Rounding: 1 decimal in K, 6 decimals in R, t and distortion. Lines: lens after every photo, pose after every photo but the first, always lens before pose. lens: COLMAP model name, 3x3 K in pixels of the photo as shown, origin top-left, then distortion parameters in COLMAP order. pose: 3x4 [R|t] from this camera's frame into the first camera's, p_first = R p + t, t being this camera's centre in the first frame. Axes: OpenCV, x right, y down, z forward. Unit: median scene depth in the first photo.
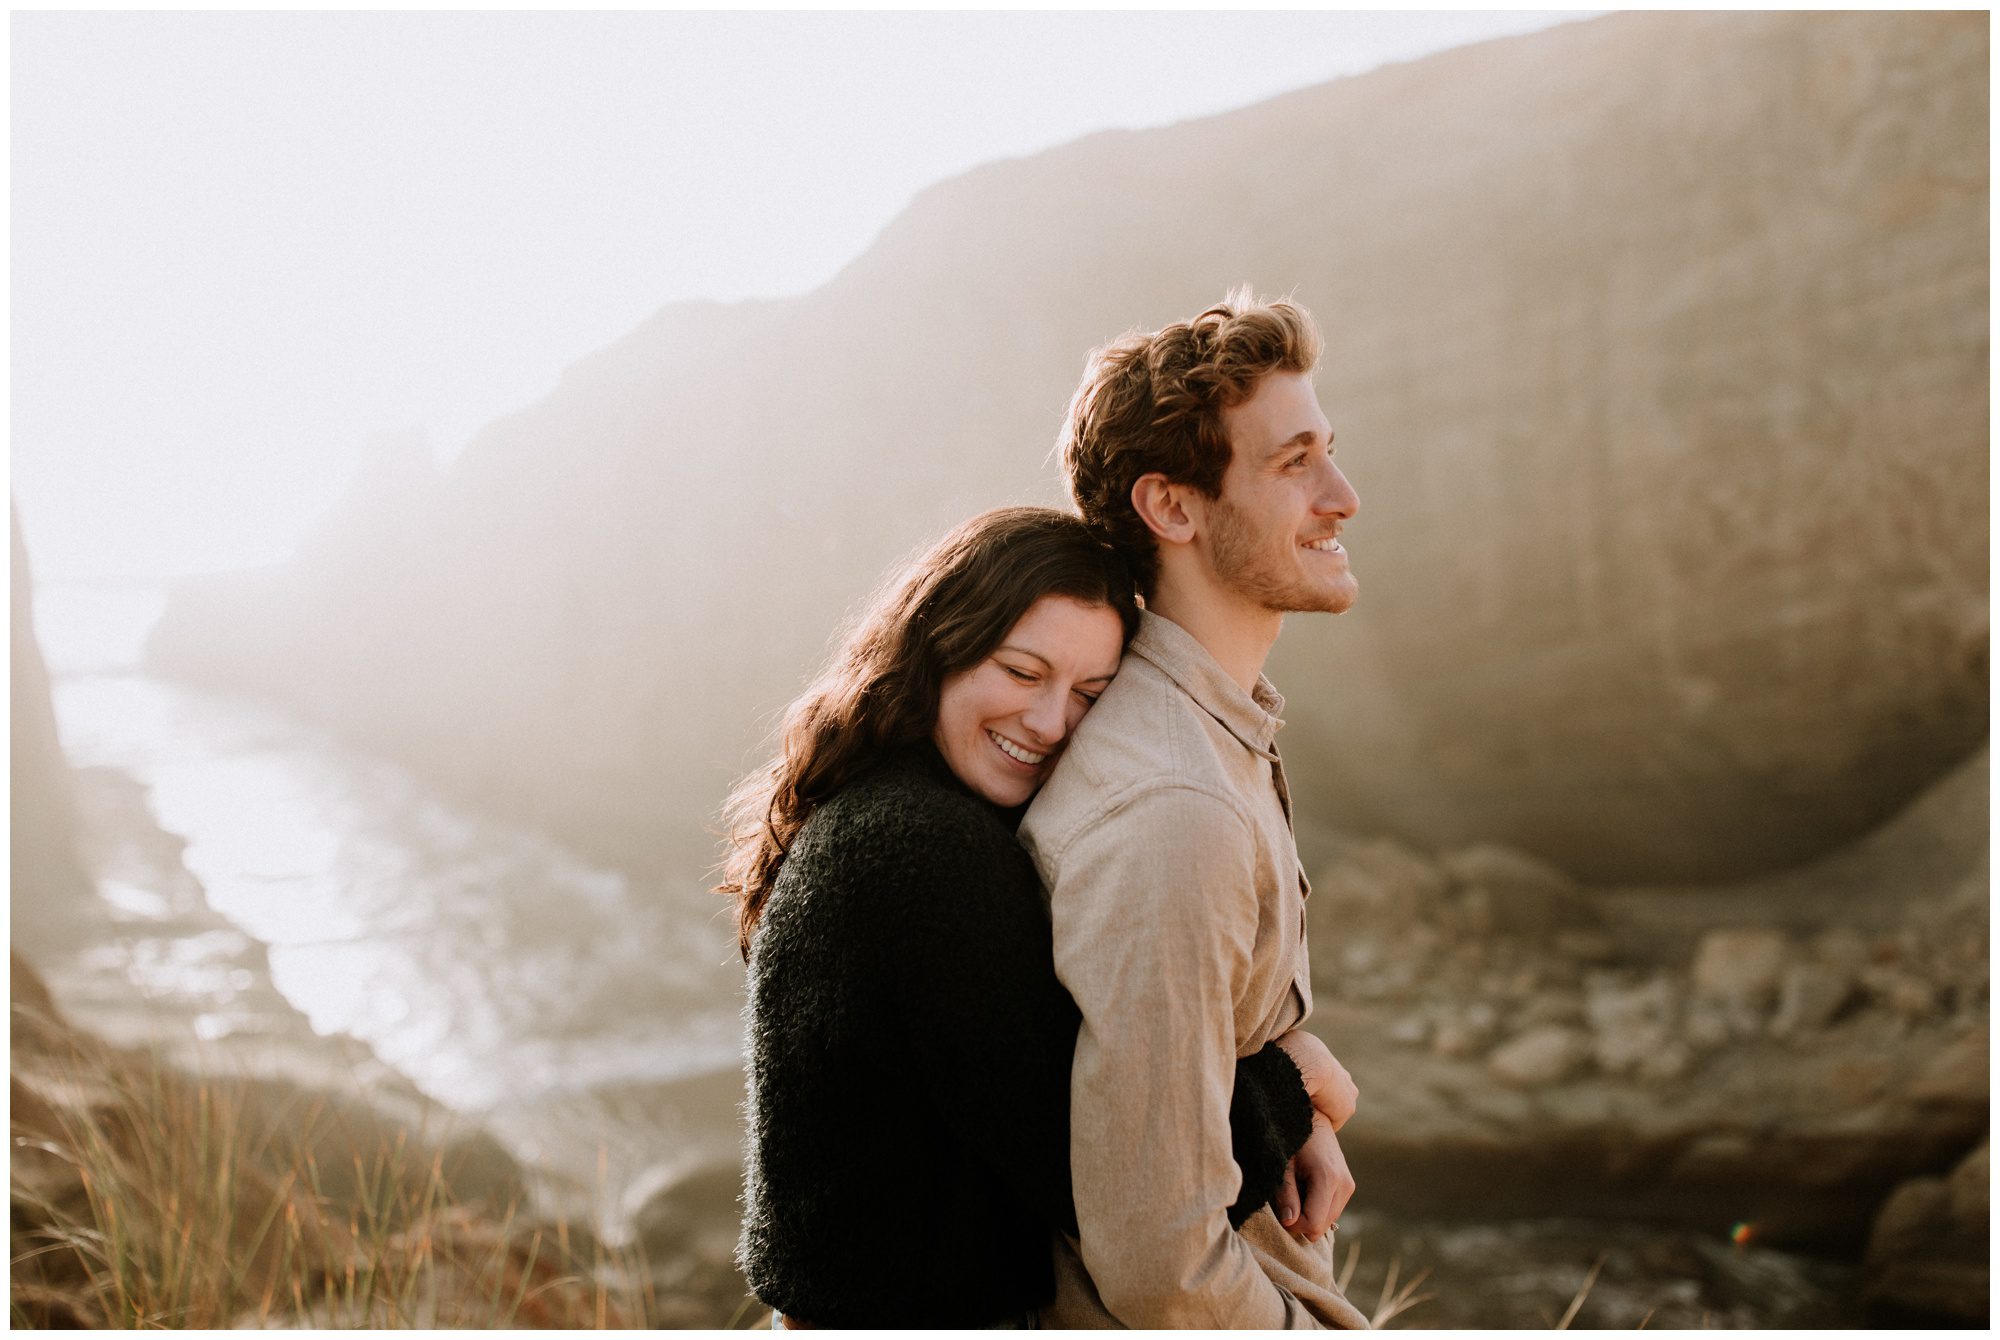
lens RADIAL K [[1882.7, 0, 1006.8], [0, 1882.7, 672.6], [0, 0, 1]] dist [-0.007458, -0.004867]
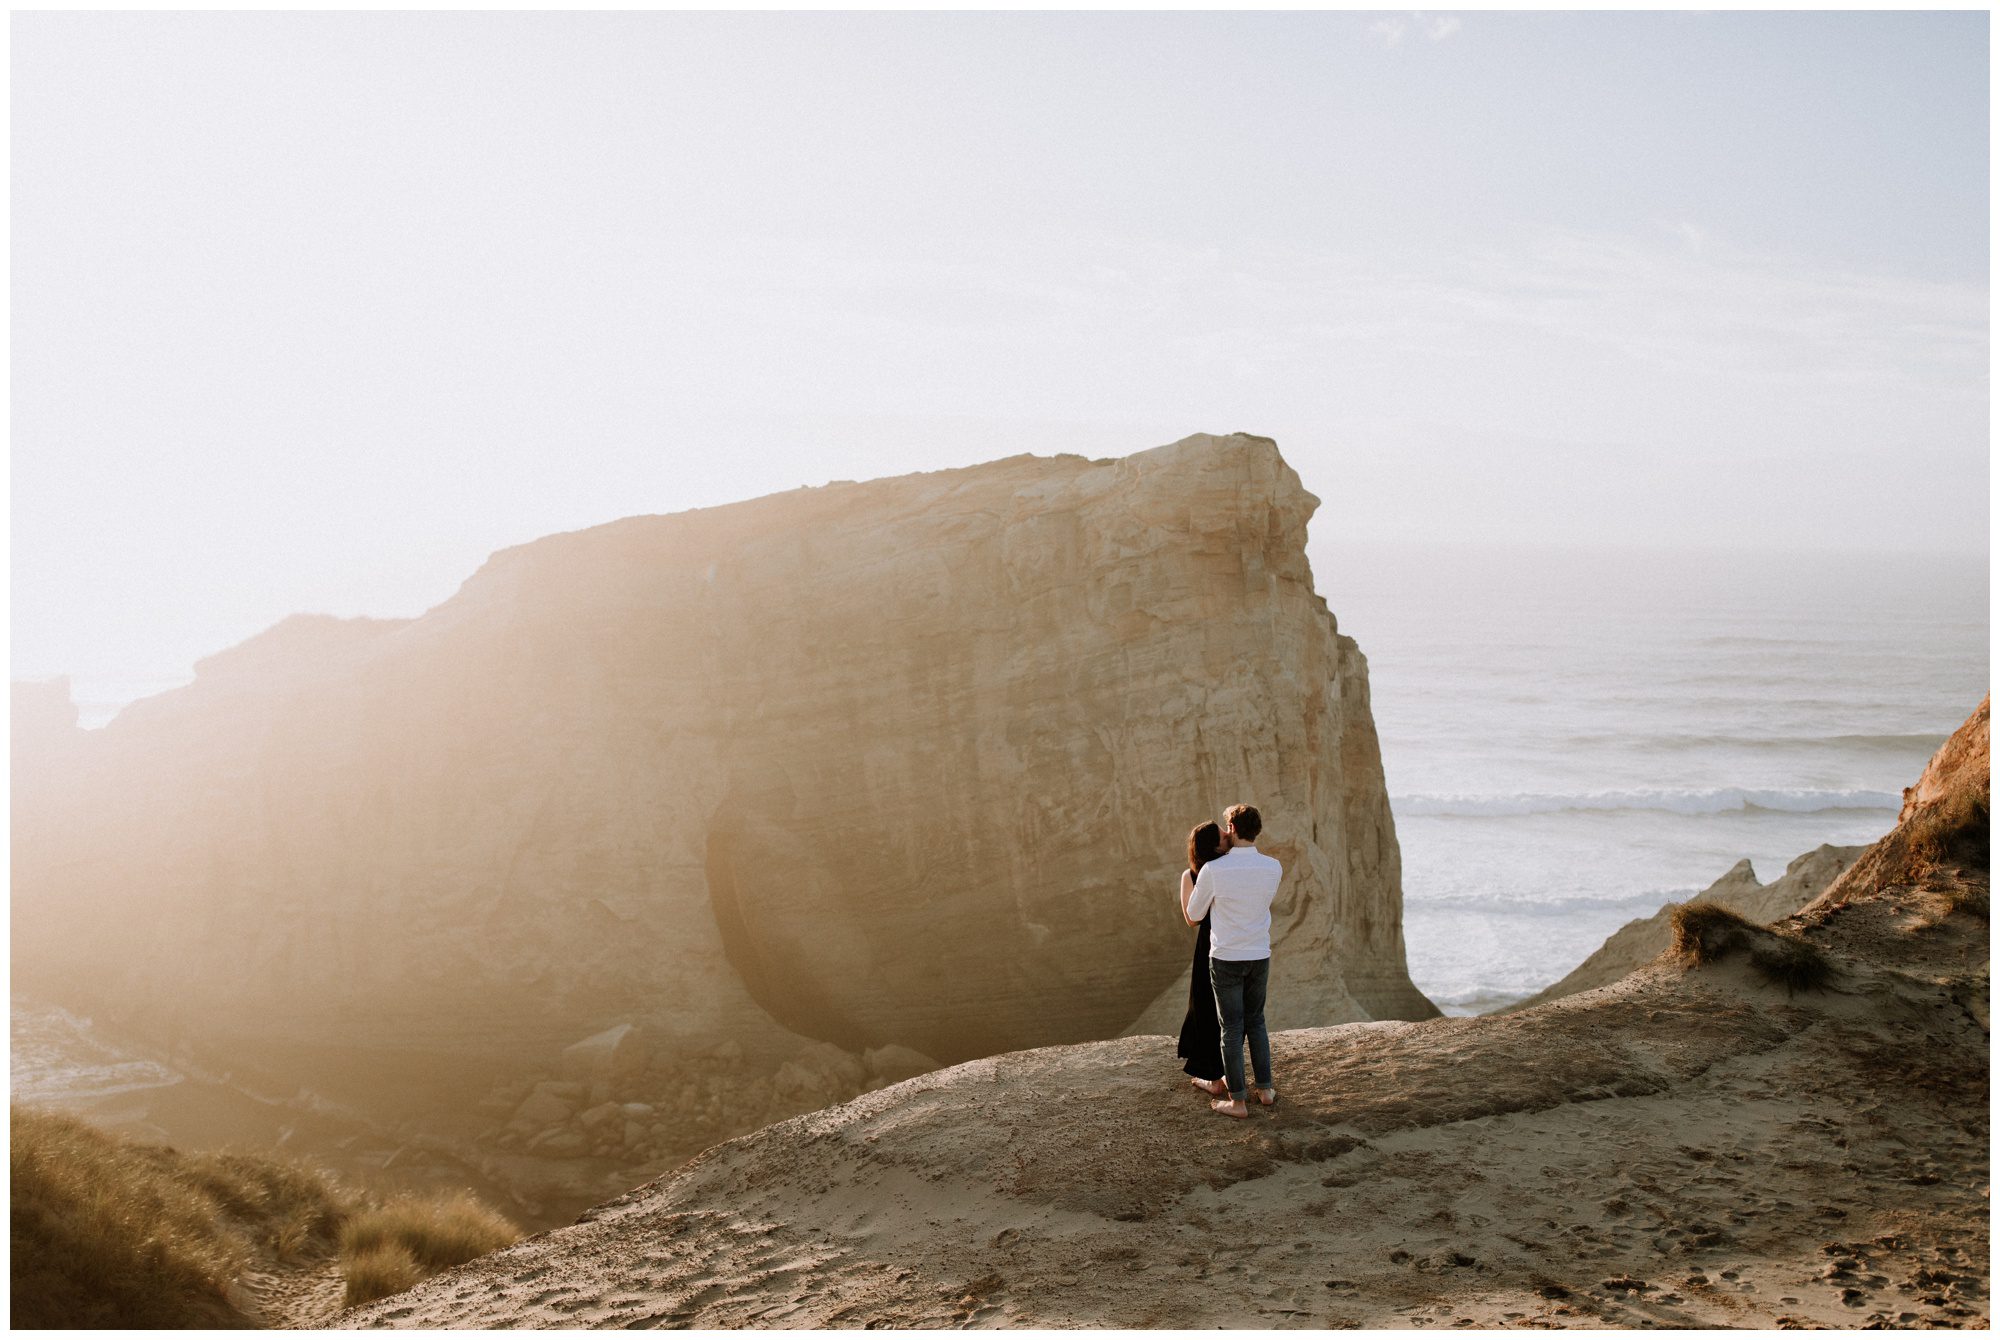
lens RADIAL K [[1950.1, 0, 1030.4], [0, 1950.1, 675.6], [0, 0, 1]] dist [-0.006110, -0.008243]
pose [[0.978256, -0.003280, 0.207376, 0.047712], [0.018816, 0.997155, -0.072986, -0.081480], [-0.206547, 0.075301, 0.975535, -0.523621]]
